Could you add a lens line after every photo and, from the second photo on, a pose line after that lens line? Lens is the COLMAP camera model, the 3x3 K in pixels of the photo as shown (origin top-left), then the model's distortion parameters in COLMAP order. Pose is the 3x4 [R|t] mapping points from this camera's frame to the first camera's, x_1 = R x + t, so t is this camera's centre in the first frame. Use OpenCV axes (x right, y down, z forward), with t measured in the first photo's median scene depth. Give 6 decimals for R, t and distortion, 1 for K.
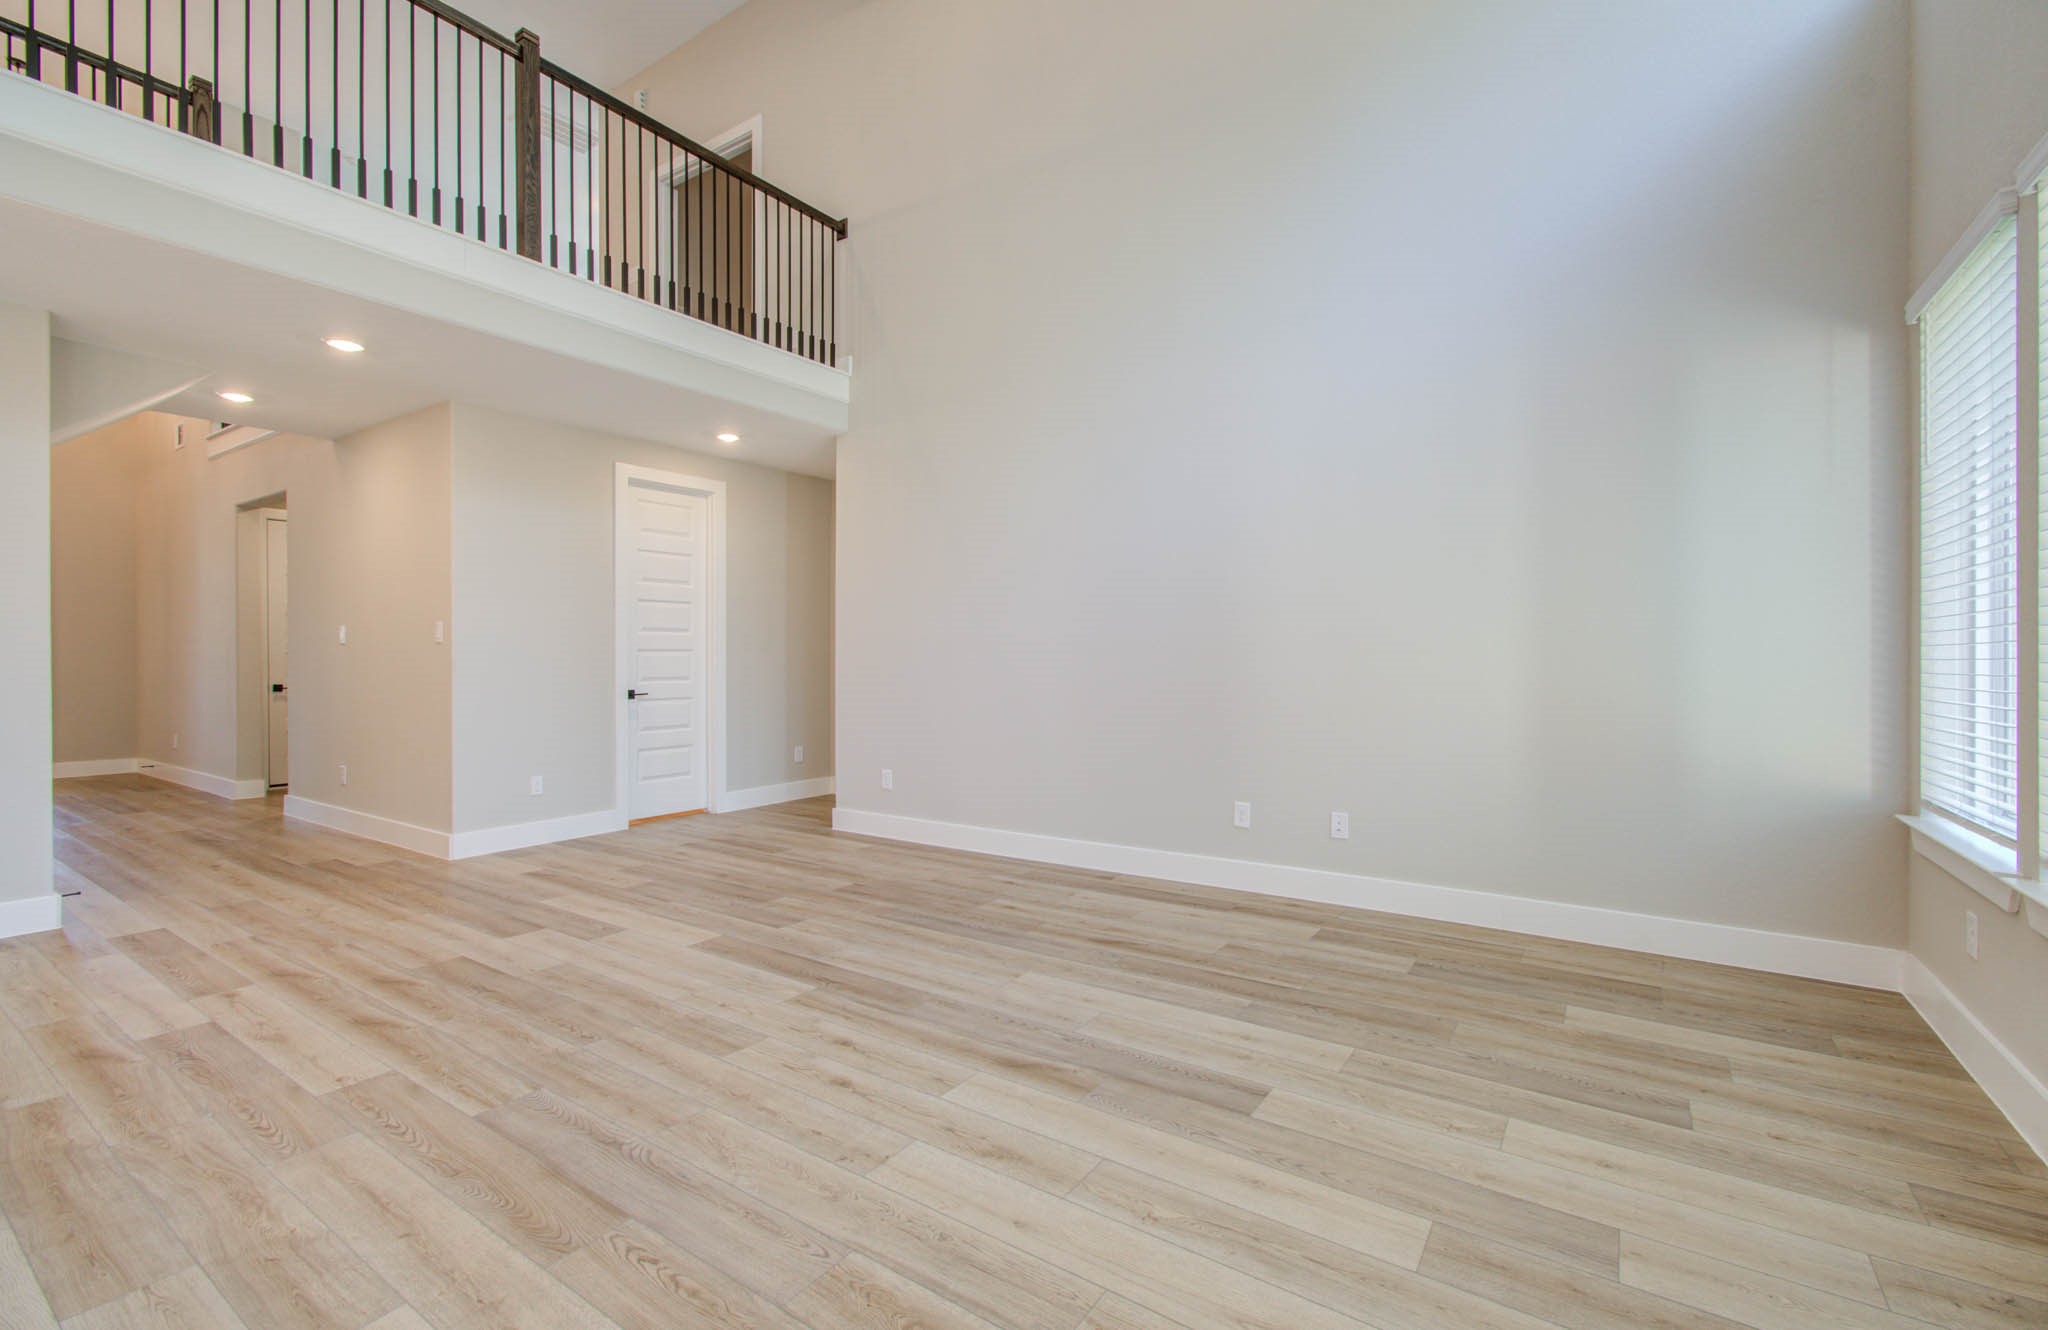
lens RADIAL K [[883.9, 0, 1044.9], [0, 883.9, 665.0], [0, 0, 1]] dist [-0.013194, 0.006721]
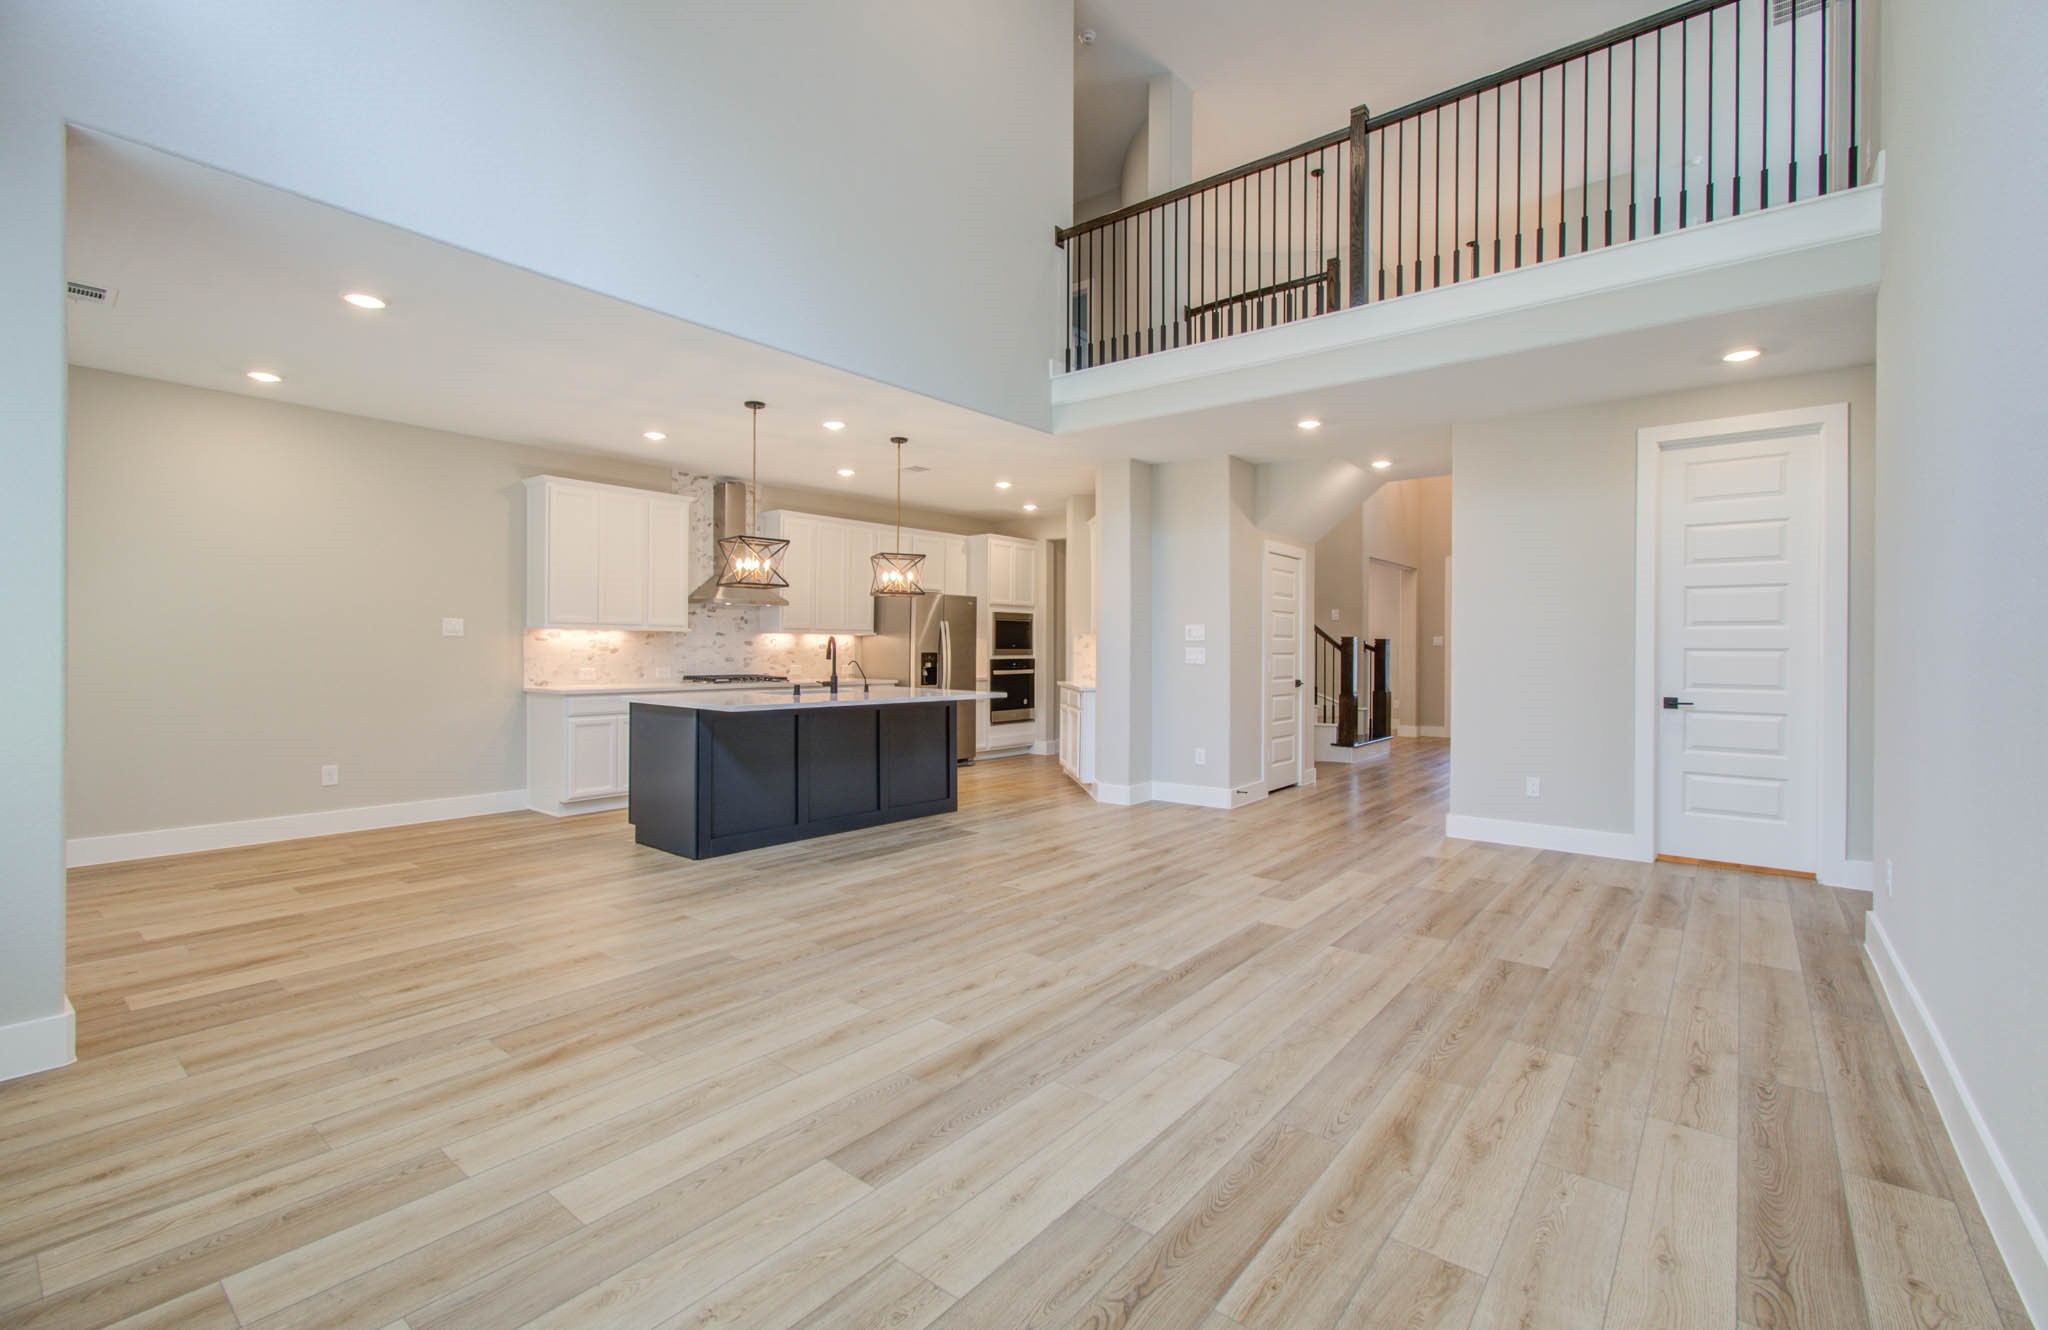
lens RADIAL K [[883.9, 0, 1011.0], [0, 883.9, 651.2], [0, 0, 1]] dist [-0.013194, 0.006721]
pose [[-0.105480, 0.001755, -0.994420, 0.845300], [-0.015125, 0.999880, 0.003369, -0.015941], [0.994306, 0.015396, -0.105441, 0.965481]]
